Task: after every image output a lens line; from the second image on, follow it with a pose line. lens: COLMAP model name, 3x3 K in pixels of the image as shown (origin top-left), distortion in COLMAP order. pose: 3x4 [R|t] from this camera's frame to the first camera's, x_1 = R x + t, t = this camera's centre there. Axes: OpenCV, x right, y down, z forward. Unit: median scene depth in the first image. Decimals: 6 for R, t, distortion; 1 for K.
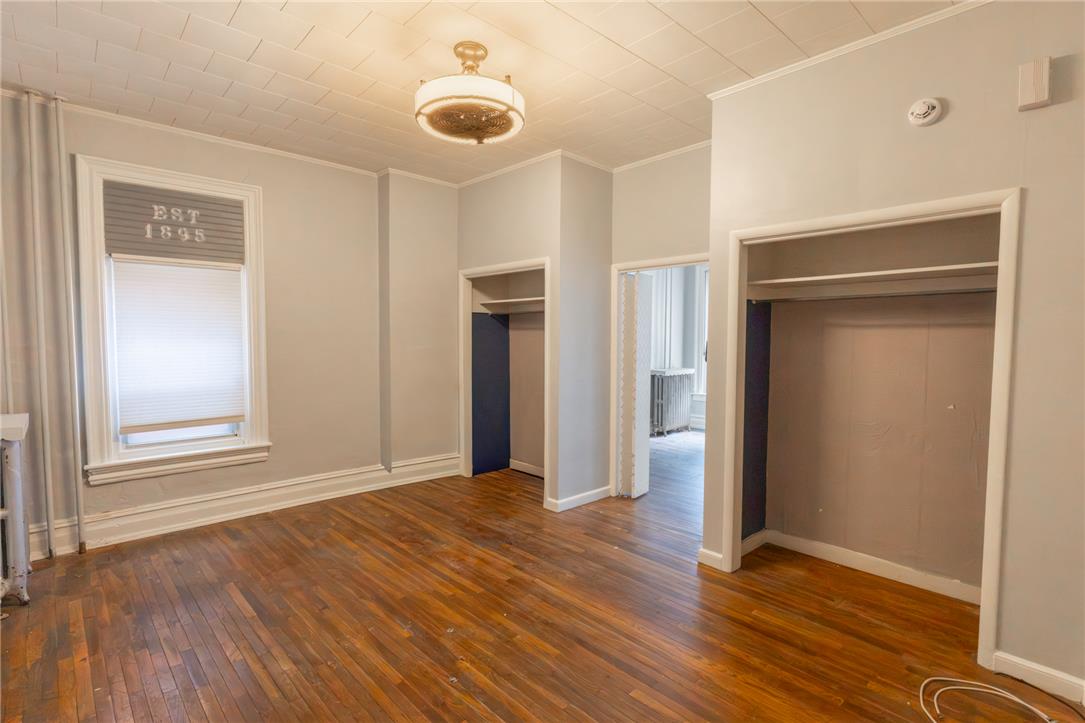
lens RADIAL K [[517.3, 0, 550.3], [0, 517.3, 366.9], [0, 0, 1]] dist [-0.001560, 0.000339]
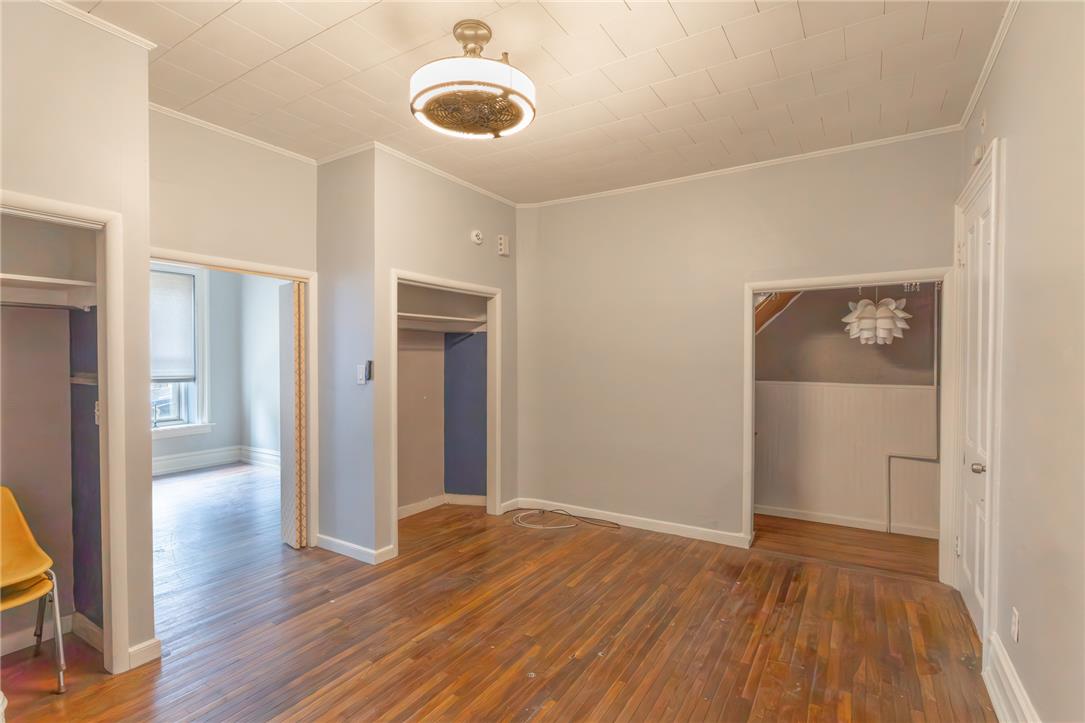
lens RADIAL K [[517.3, 0, 550.3], [0, 517.3, 366.9], [0, 0, 1]] dist [-0.001560, 0.000339]
pose [[-0.246735, -0.029544, 0.968633, -1.044021], [0.051578, 0.997718, 0.043570, -0.077322], [-0.967709, 0.060711, -0.244648, 1.117053]]
